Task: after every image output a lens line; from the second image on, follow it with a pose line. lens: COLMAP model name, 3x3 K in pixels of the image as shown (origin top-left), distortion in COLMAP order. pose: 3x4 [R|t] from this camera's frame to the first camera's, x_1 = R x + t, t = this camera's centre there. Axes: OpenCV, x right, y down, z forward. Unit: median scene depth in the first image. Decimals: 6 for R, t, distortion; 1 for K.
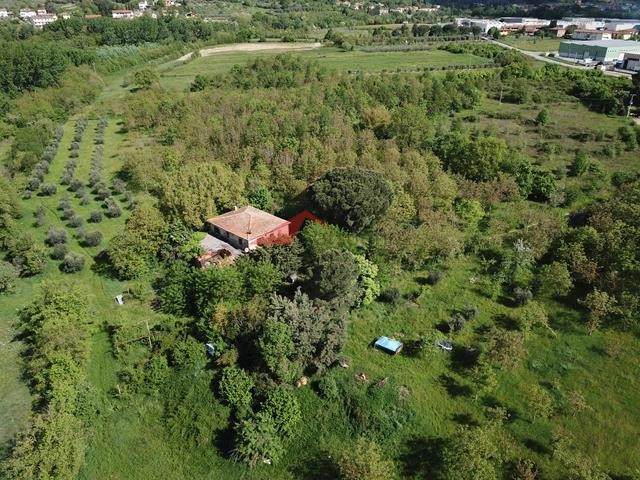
lens RADIAL K [[488.9, 0, 320.7], [0, 488.9, 236.8], [0, 0, 1]] dist [0.005772, 0.007279]
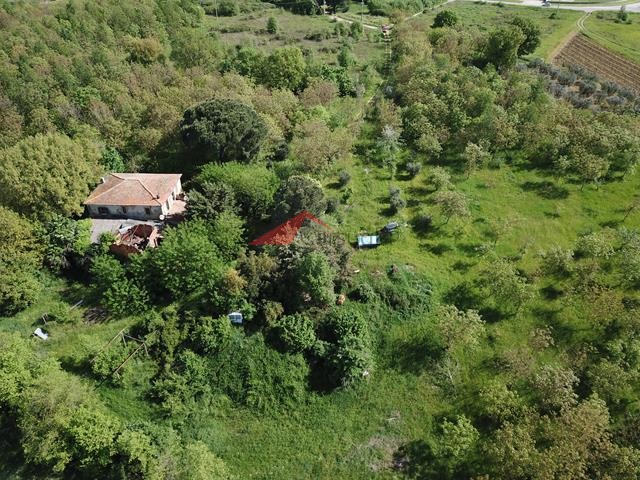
lens RADIAL K [[488.9, 0, 316.3], [0, 488.9, 240.8], [0, 0, 1]] dist [0.005772, 0.007279]
pose [[0.760748, -0.371772, 0.532023, -0.317467], [0.289738, 0.928014, 0.234185, -0.043654], [-0.580788, -0.024009, 0.813701, 0.098810]]
